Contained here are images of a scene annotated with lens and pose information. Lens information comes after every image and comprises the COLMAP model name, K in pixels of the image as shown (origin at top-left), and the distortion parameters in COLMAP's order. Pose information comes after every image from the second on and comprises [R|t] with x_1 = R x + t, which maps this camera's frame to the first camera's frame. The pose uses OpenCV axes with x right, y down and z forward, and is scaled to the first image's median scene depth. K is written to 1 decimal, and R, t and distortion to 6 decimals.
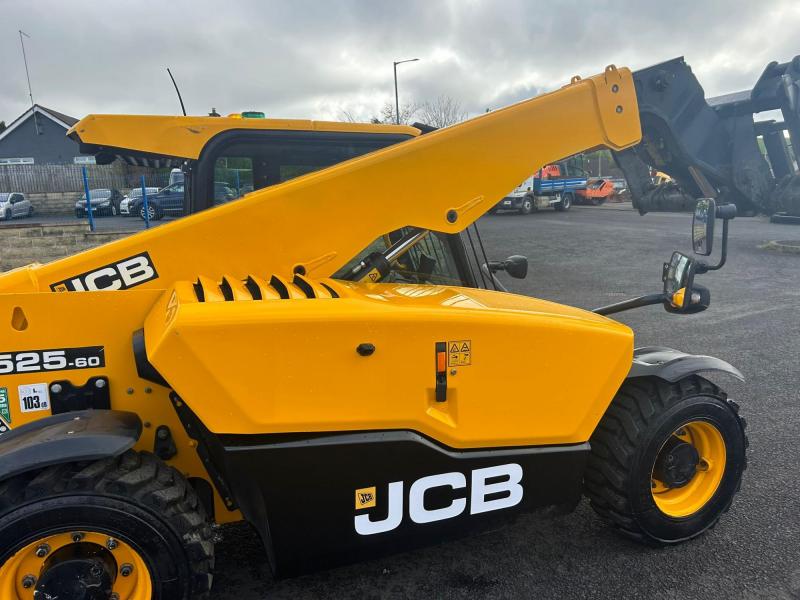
lens RADIAL K [[605.4, 0, 392.9], [0, 605.4, 300.8], [0, 0, 1]] dist [0.061856, -0.072615]
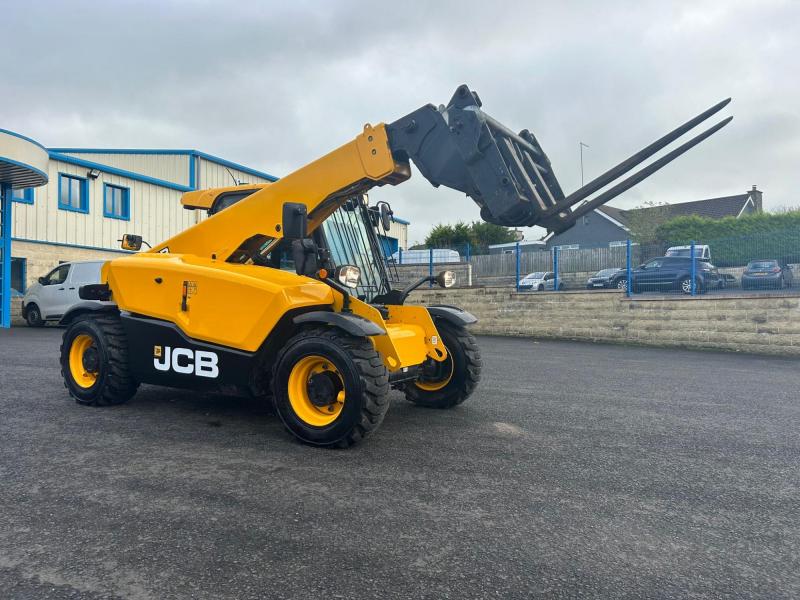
lens RADIAL K [[605.4, 0, 392.9], [0, 605.4, 300.8], [0, 0, 1]] dist [0.061856, -0.072615]
pose [[0.609700, 0.036076, -0.791811, 2.022817], [-0.148399, 0.986495, -0.069323, 0.163844], [0.778616, 0.159770, 0.606819, 0.289693]]
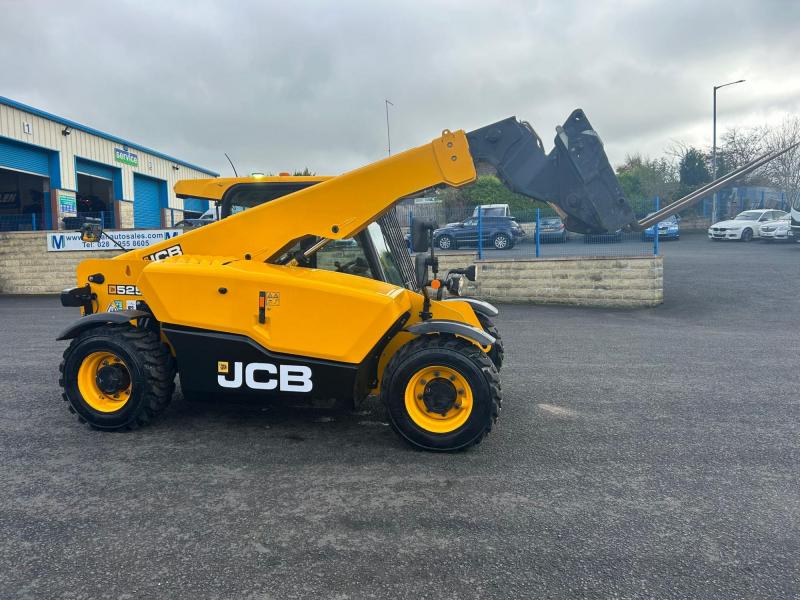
lens RADIAL K [[605.4, 0, 392.9], [0, 605.4, 300.8], [0, 0, 1]] dist [0.061856, -0.072615]
pose [[0.842131, 0.063481, -0.535524, 1.366439], [-0.094670, 0.995028, -0.030923, 0.111437], [0.530898, 0.076739, 0.843954, -0.364325]]
